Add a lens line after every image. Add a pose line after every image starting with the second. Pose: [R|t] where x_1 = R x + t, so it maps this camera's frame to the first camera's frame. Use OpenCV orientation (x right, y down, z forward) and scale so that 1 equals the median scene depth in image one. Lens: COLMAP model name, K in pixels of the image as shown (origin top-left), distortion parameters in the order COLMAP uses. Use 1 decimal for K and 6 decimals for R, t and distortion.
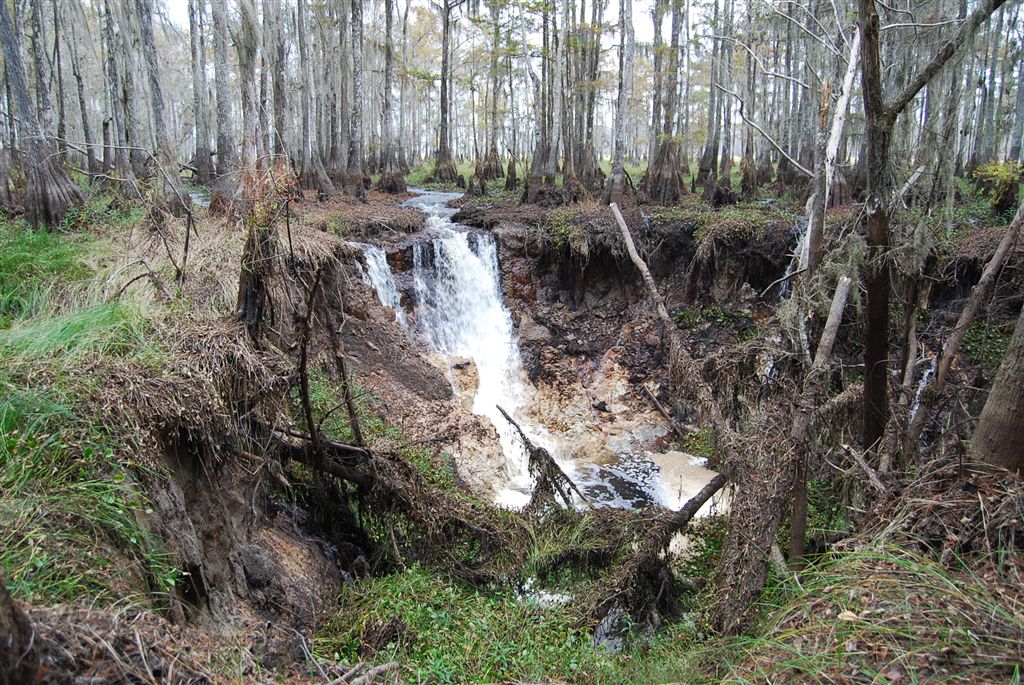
lens RADIAL K [[829.6, 0, 512.0], [0, 829.6, 342.5], [0, 0, 1]] dist [-0.067535, 0.003633]
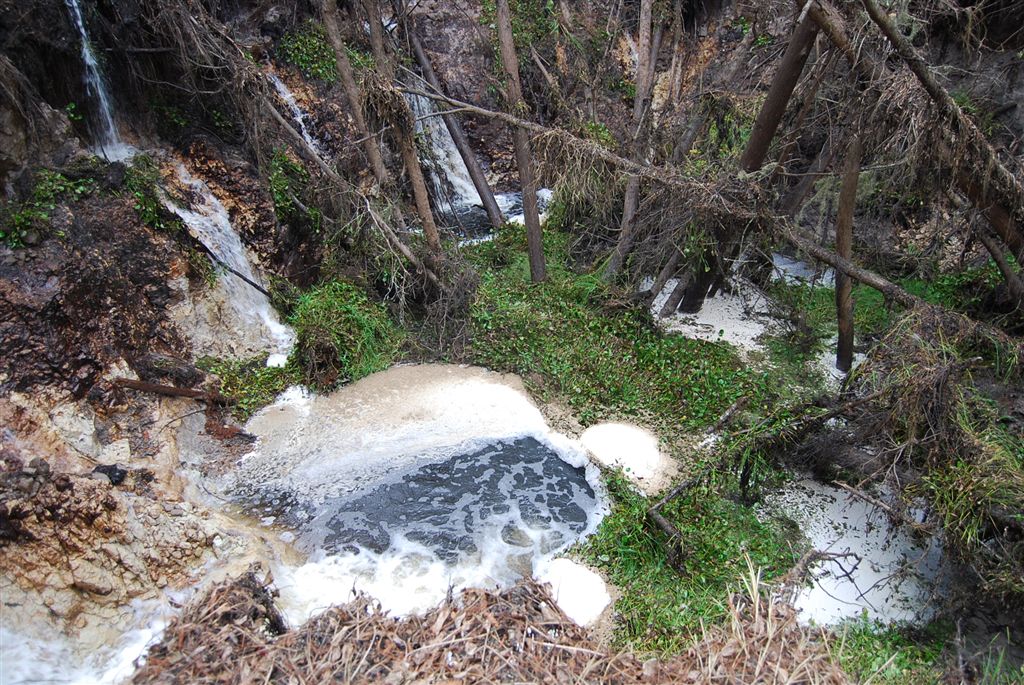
lens RADIAL K [[829.6, 0, 512.0], [0, 829.6, 342.5], [0, 0, 1]] dist [-0.067535, 0.003633]
pose [[-0.142272, -0.558396, 0.817284, -0.225913], [0.226633, 0.785372, 0.576045, -0.171772], [-0.963533, 0.267178, 0.014815, 0.746929]]
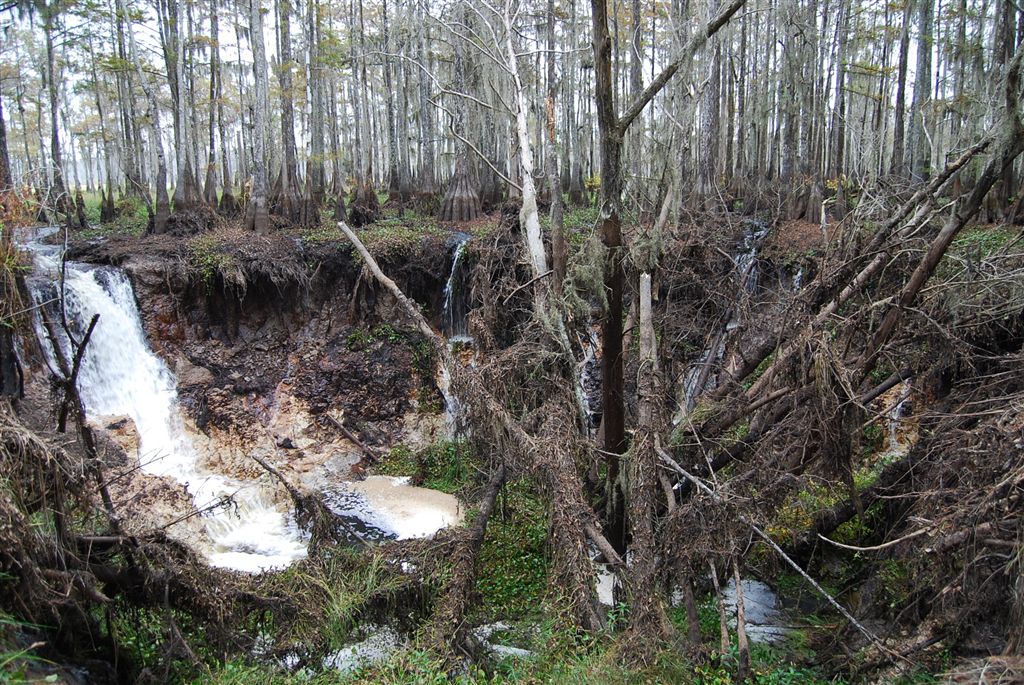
lens RADIAL K [[829.6, 0, 512.0], [0, 829.6, 342.5], [0, 0, 1]] dist [-0.067535, 0.003633]
pose [[0.854070, -0.114396, 0.507423, -0.129244], [0.129732, 0.991536, 0.005179, -0.007604], [-0.503720, 0.061406, 0.861682, 0.062462]]
